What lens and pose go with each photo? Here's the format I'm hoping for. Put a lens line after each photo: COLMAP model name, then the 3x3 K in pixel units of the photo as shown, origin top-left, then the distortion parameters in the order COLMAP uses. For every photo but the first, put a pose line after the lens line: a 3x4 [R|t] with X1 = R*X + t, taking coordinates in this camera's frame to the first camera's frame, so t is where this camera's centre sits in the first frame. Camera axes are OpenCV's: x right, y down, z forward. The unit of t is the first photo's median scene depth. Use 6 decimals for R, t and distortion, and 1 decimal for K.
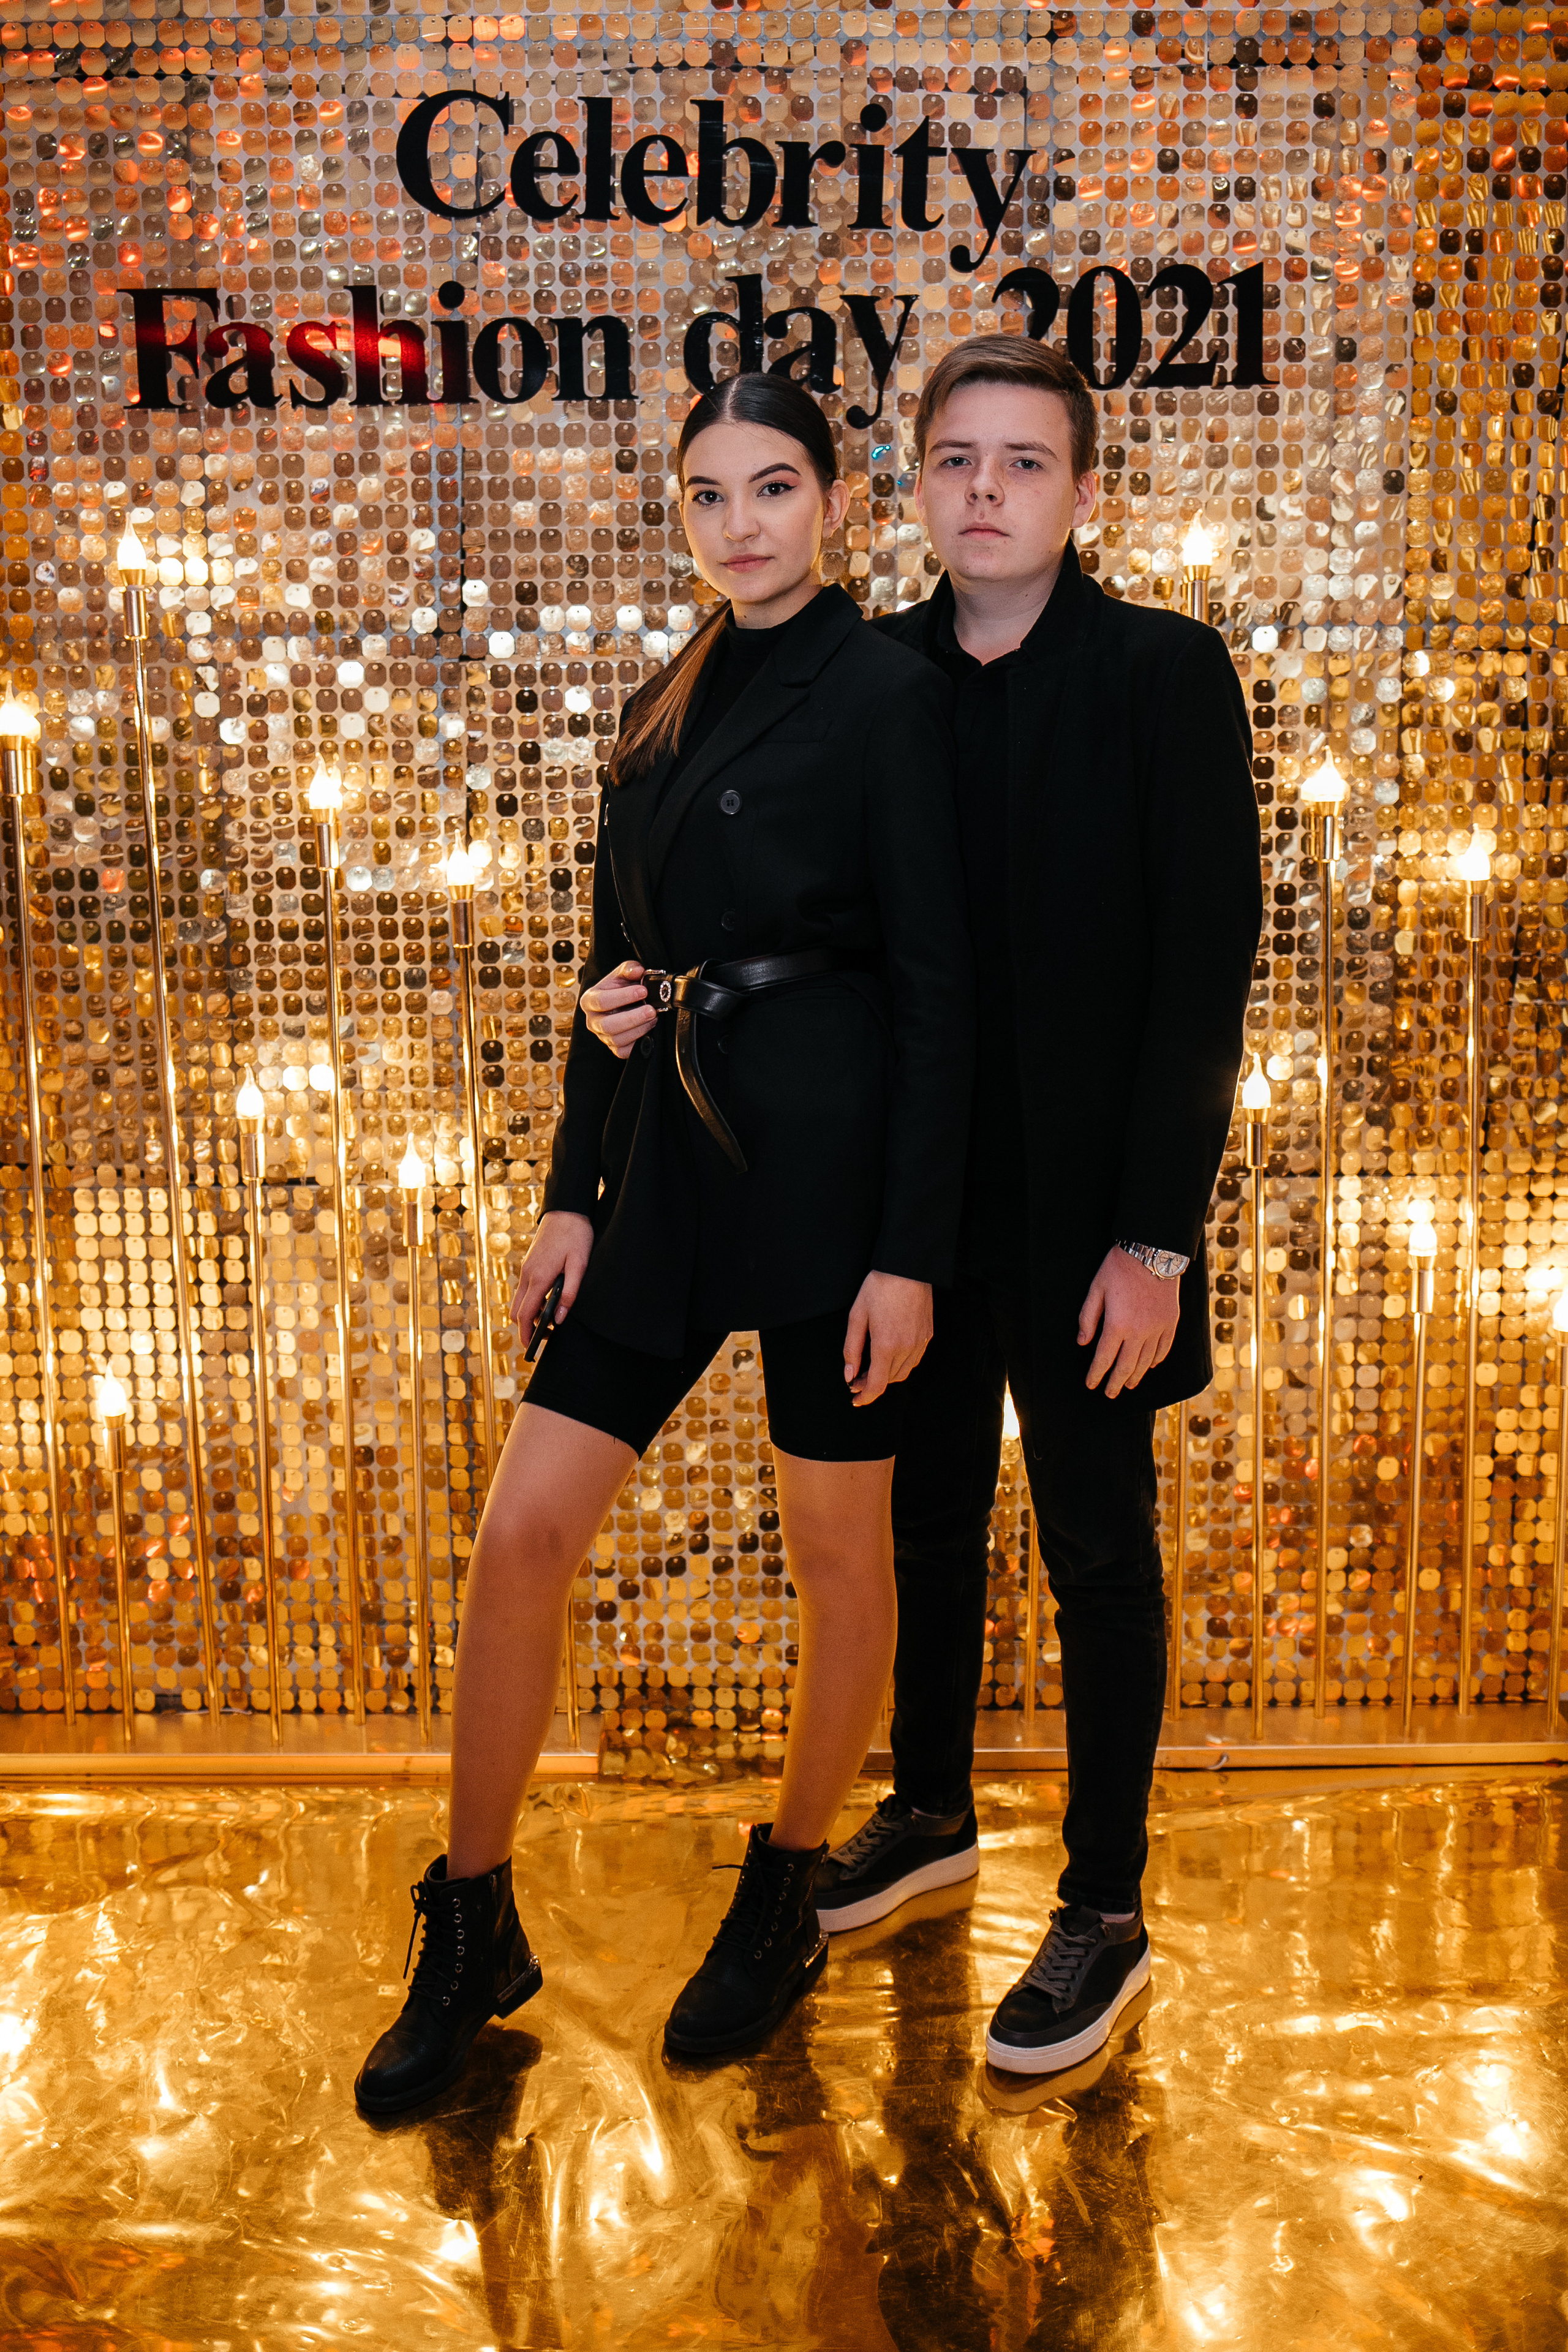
lens RADIAL K [[2431.7, 0, 787.2], [0, 2431.7, 1198.5], [0, 0, 1]] dist [-0.031273, 0.000000]
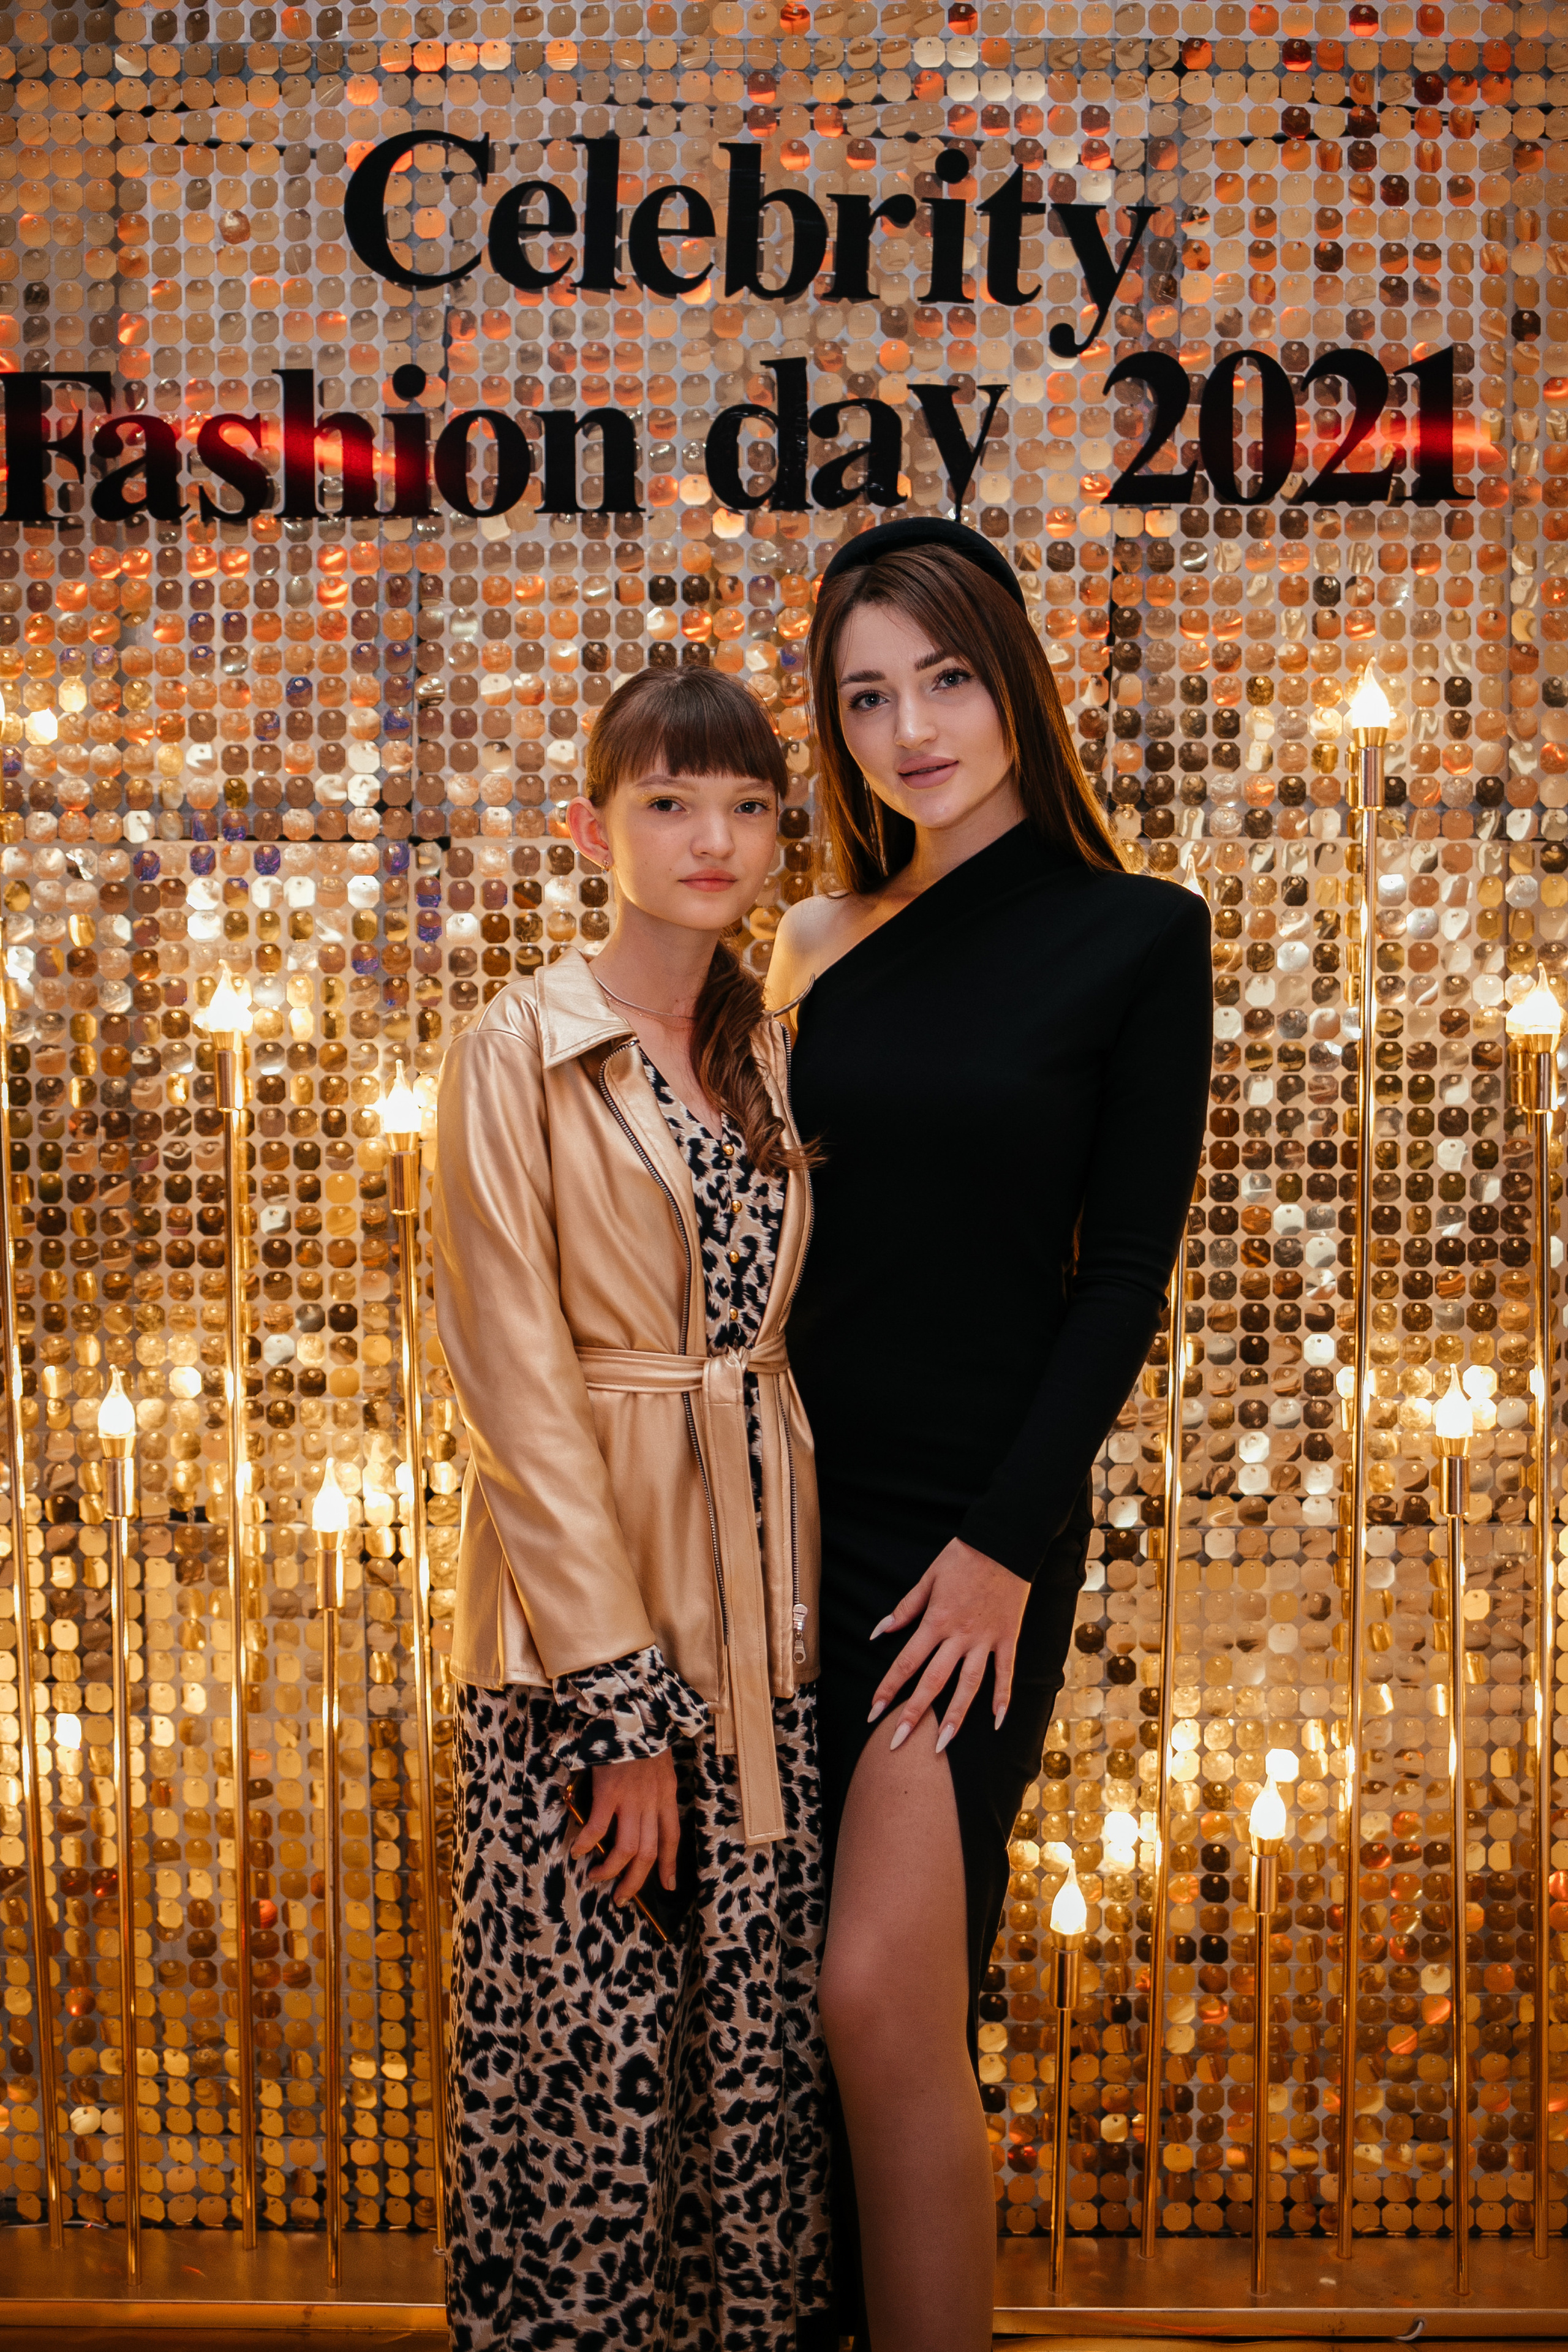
lens RADIAL K [[2431.7, 0, 803.1], [0, 2431.7, 1179.2], [0, 0, 1]] dist [-0.031273, 0.000000]
pose [[0.999883, 0.009567, -0.011946, -0.000009], [-0.010844, 0.993666, -0.111851, -0.031596], [0.010800, 0.111968, 0.993653, 0.253490]]
